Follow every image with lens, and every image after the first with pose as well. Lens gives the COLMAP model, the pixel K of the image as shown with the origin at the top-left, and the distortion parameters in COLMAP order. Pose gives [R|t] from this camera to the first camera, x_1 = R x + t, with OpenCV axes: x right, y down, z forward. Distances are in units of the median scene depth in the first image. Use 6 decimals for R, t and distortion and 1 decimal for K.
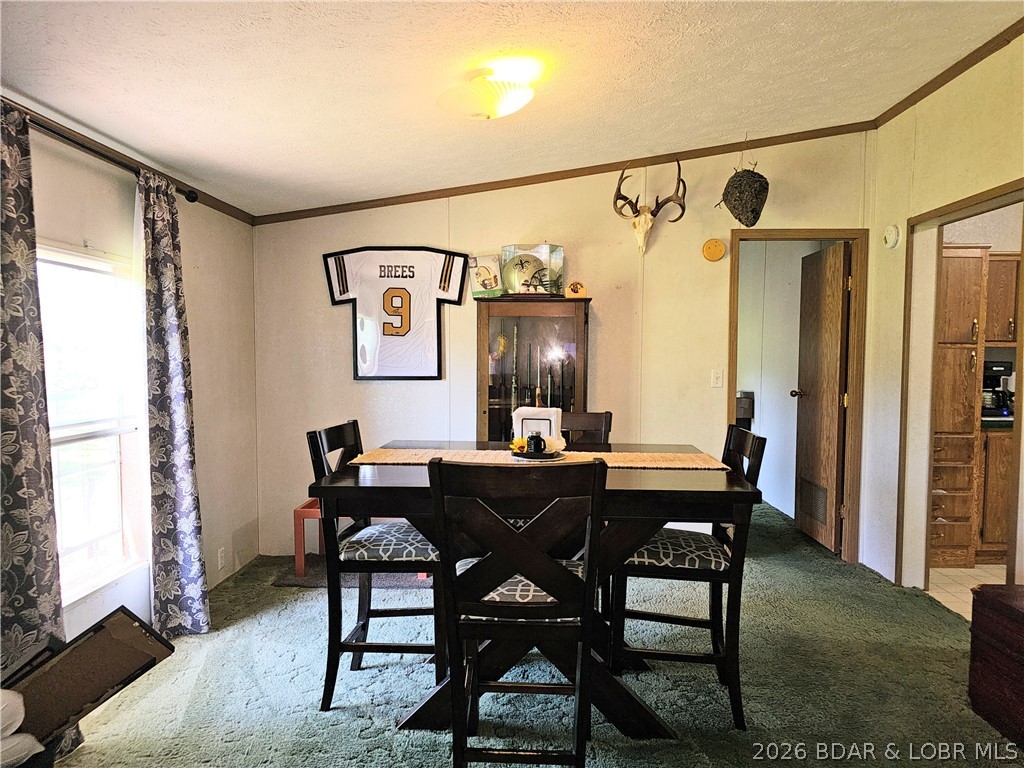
lens RADIAL K [[682.2, 0, 512.6], [0, 682.2, 396.1], [0, 0, 1]] dist [0.086171, -0.039189]
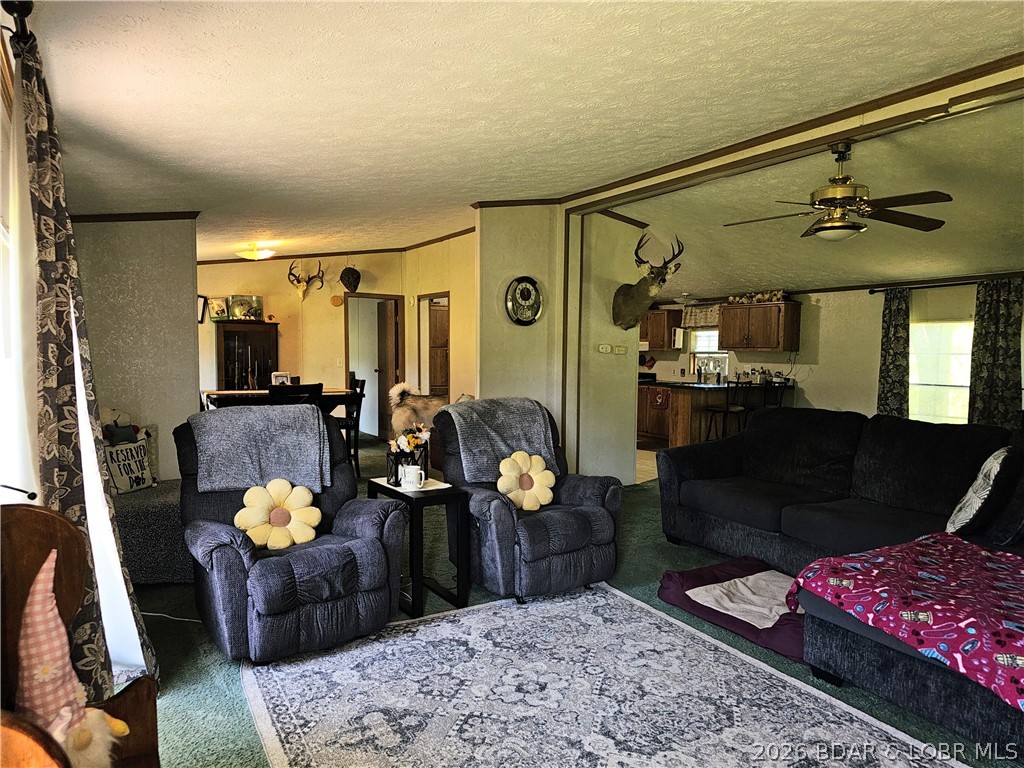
lens RADIAL K [[692.6, 0, 527.6], [0, 692.6, 392.1], [0, 0, 1]] dist [0.108848, -0.087862]
pose [[0.828888, -0.027861, 0.558720, -0.430846], [0.027933, 0.999574, 0.008405, 0.062699], [-0.558716, 0.008640, 0.829314, -1.106078]]
